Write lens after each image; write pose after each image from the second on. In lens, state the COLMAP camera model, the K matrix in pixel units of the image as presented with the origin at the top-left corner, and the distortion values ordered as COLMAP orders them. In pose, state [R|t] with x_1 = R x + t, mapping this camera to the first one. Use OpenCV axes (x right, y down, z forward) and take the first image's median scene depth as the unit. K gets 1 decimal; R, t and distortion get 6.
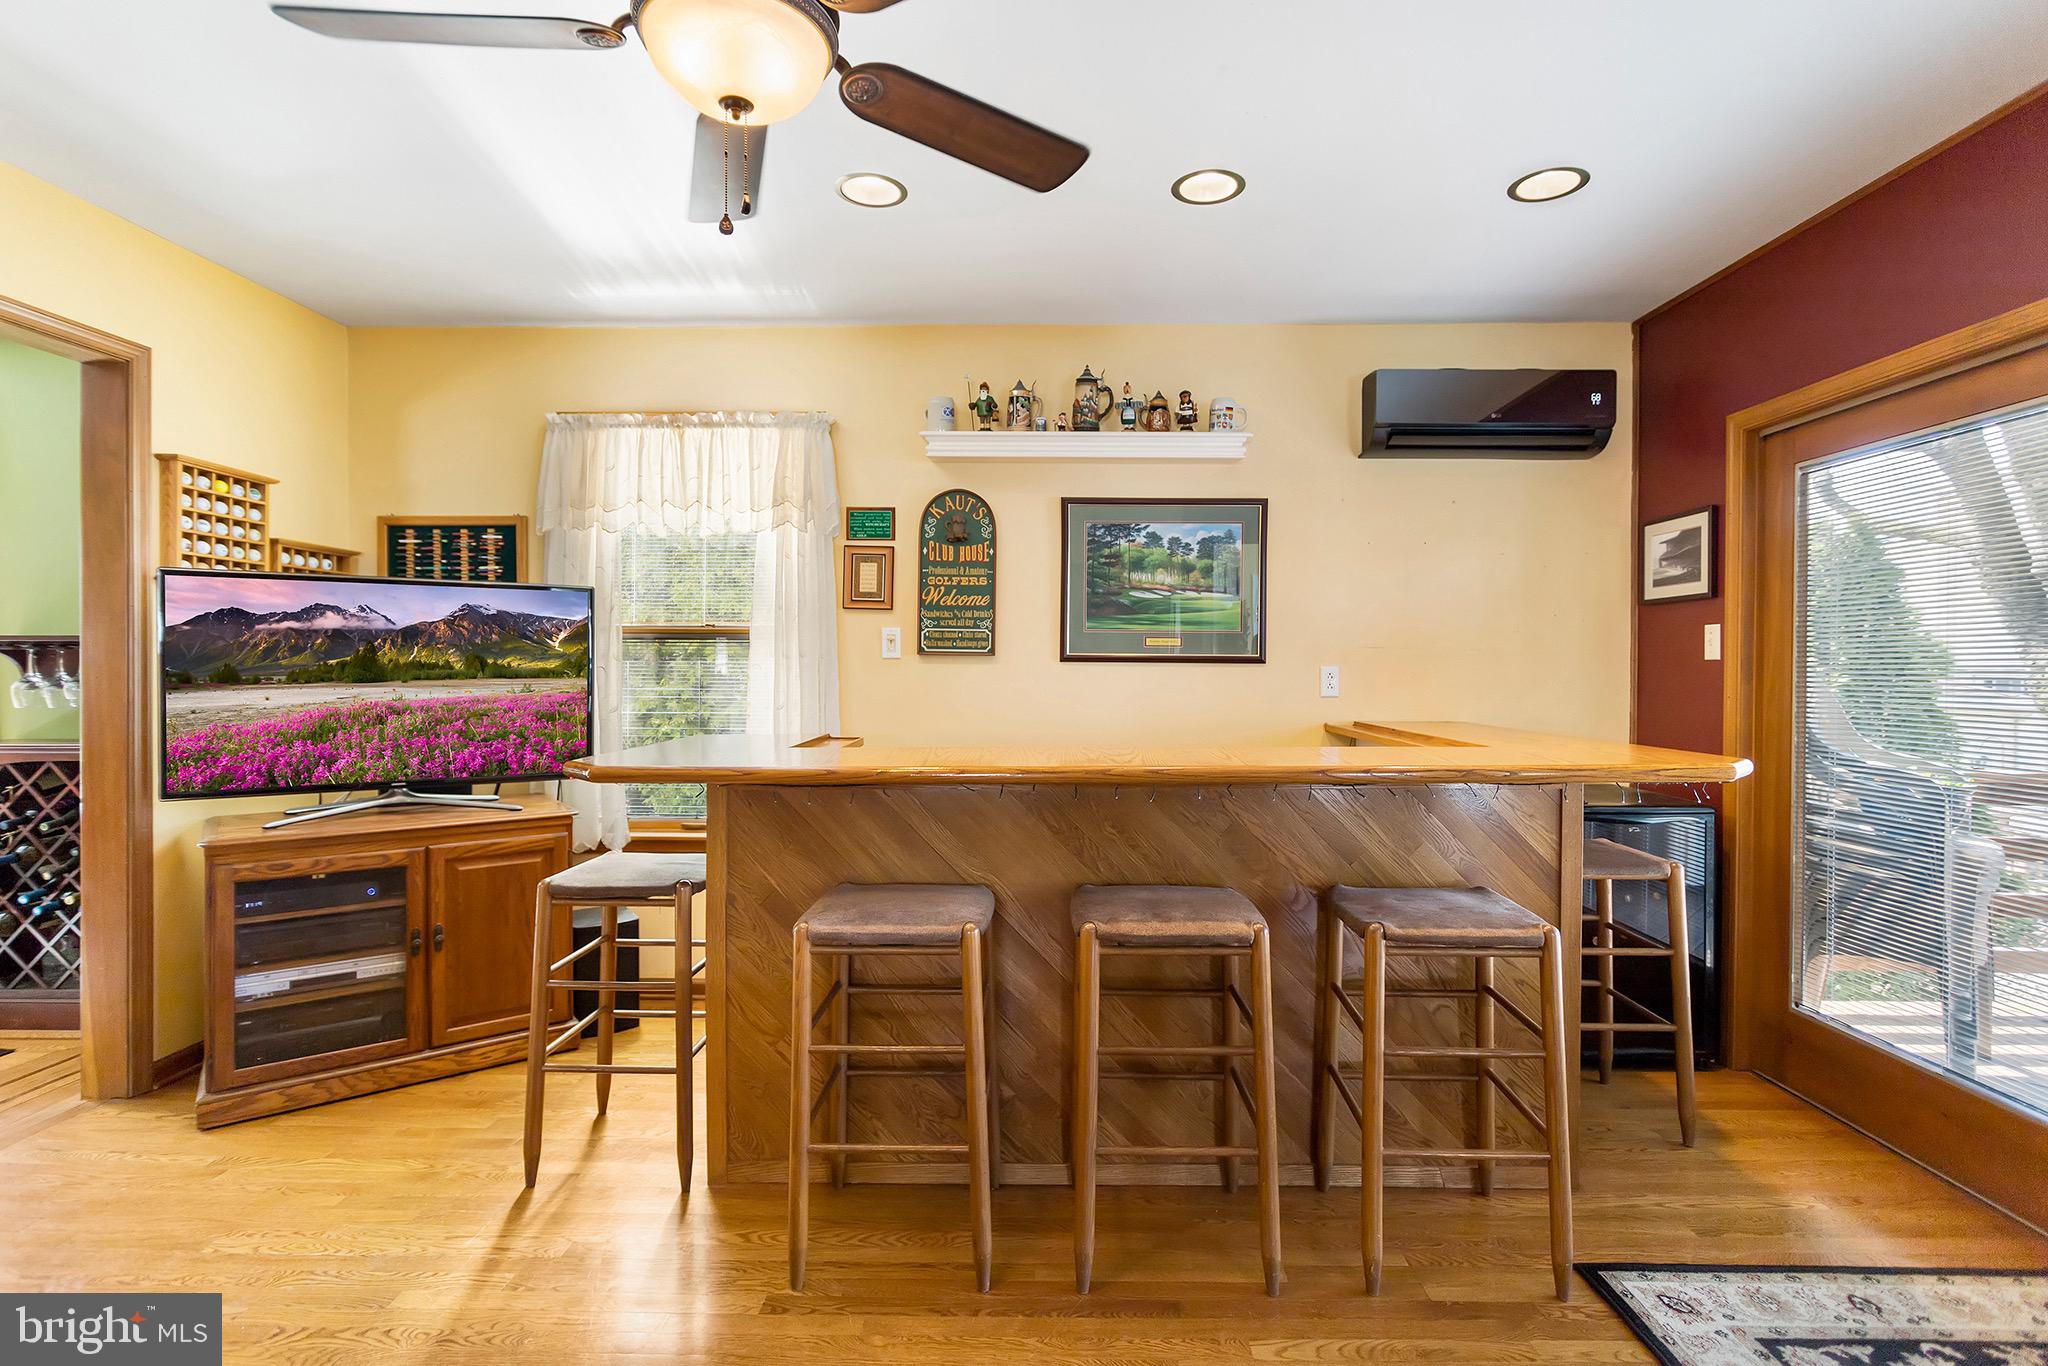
lens RADIAL K [[1013.4, 0, 1017.8], [0, 1013.4, 677.6], [0, 0, 1]] dist [-0.004060, 0.000513]
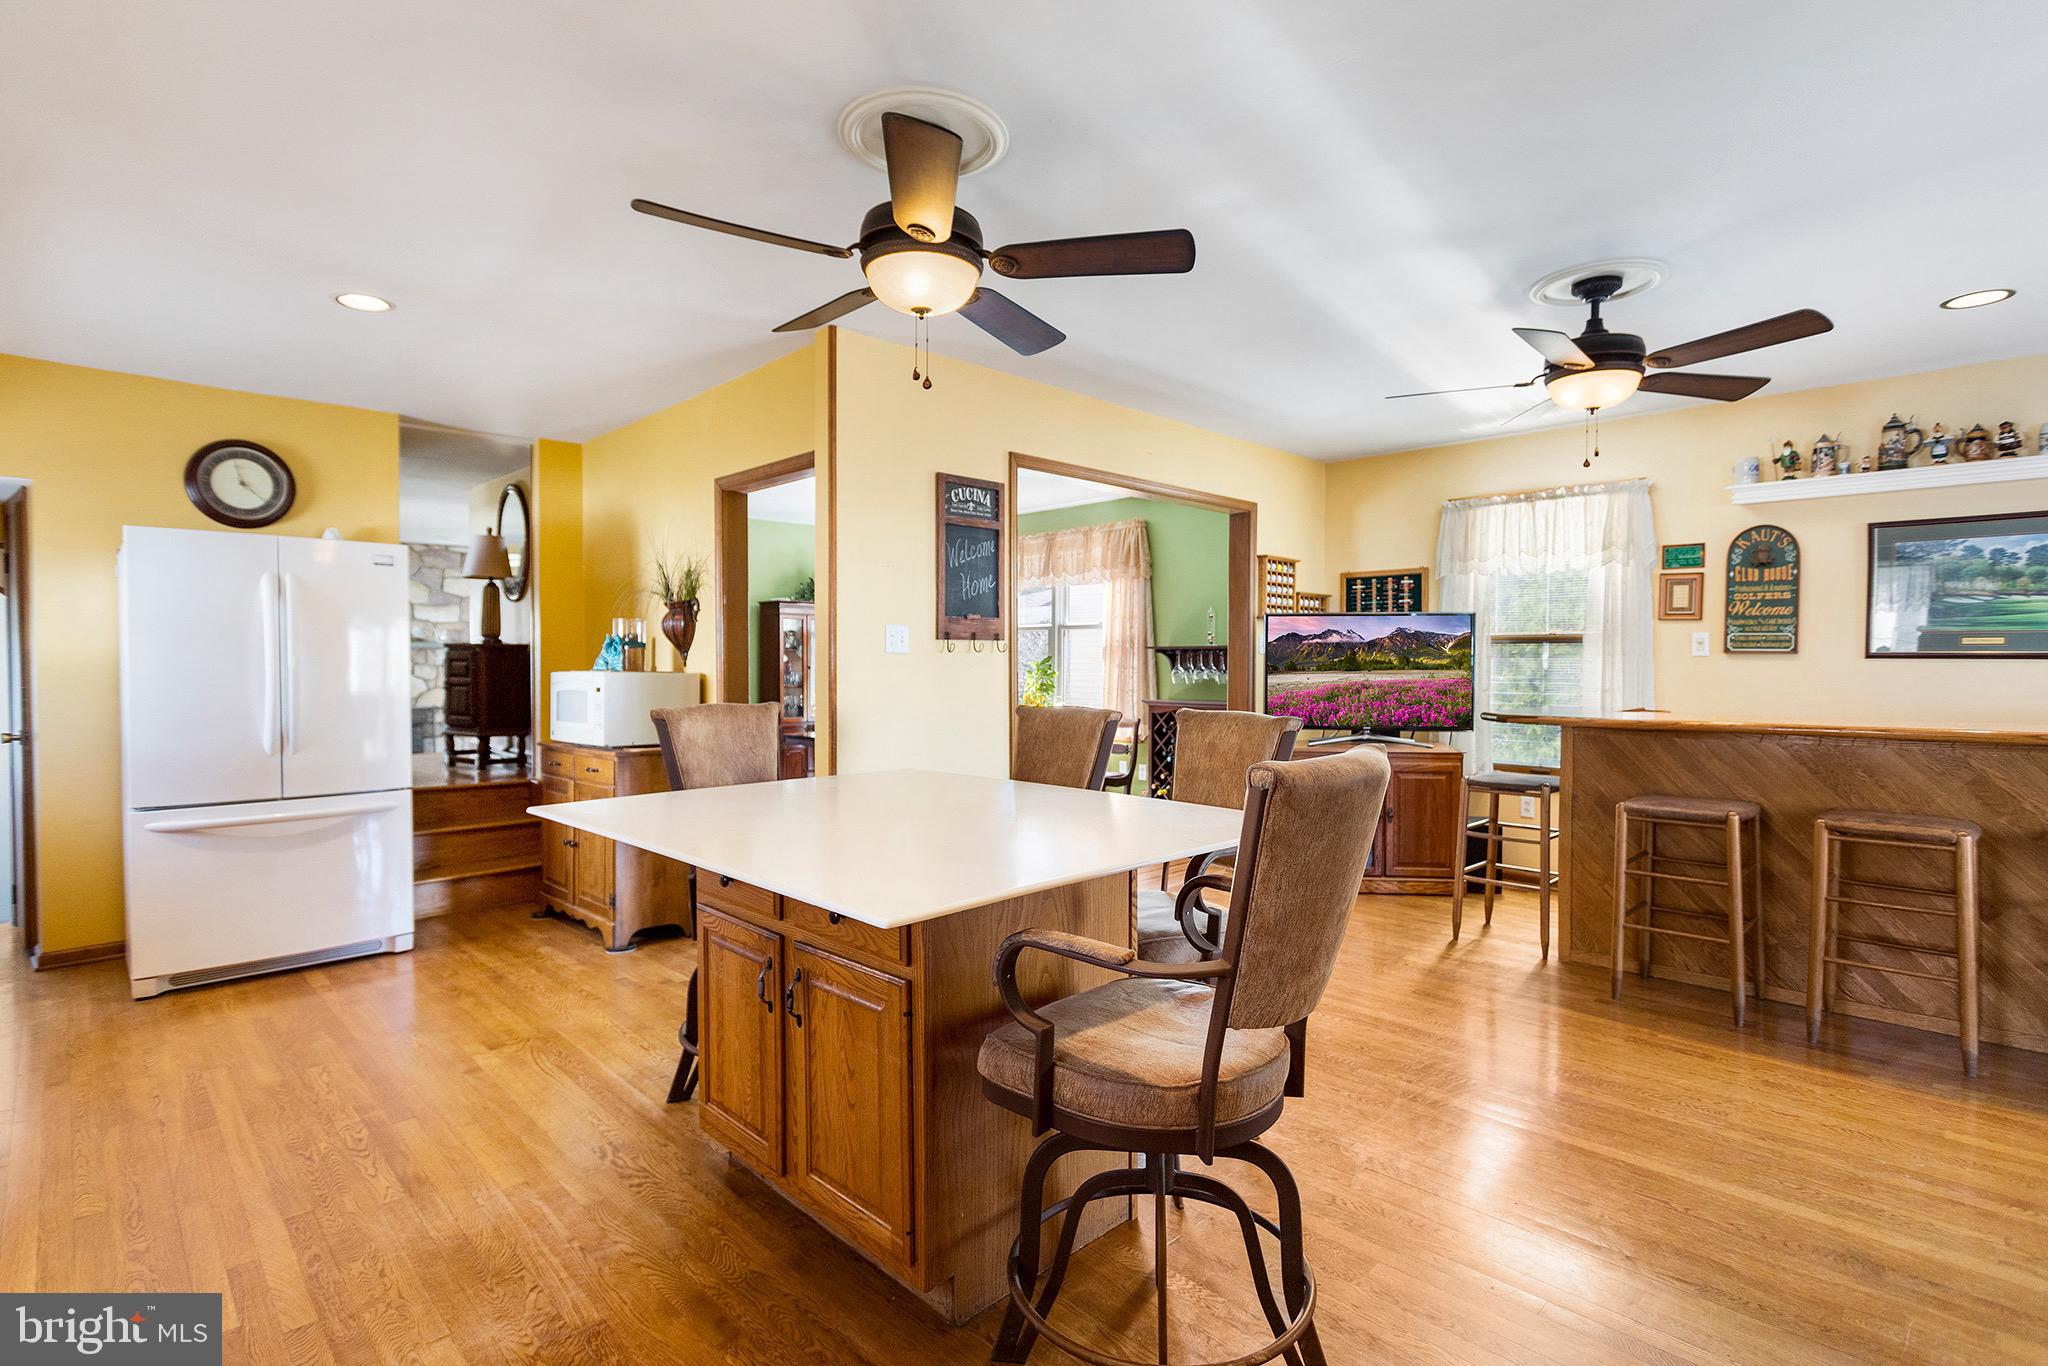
lens RADIAL K [[1013.4, 0, 1017.8], [0, 1013.4, 677.6], [0, 0, 1]] dist [-0.004060, 0.000513]
pose [[0.731084, 0.011522, -0.682190, 0.131582], [-0.008788, 0.999933, 0.007471, 0.007502], [0.682231, 0.000533, 0.731136, -0.607037]]
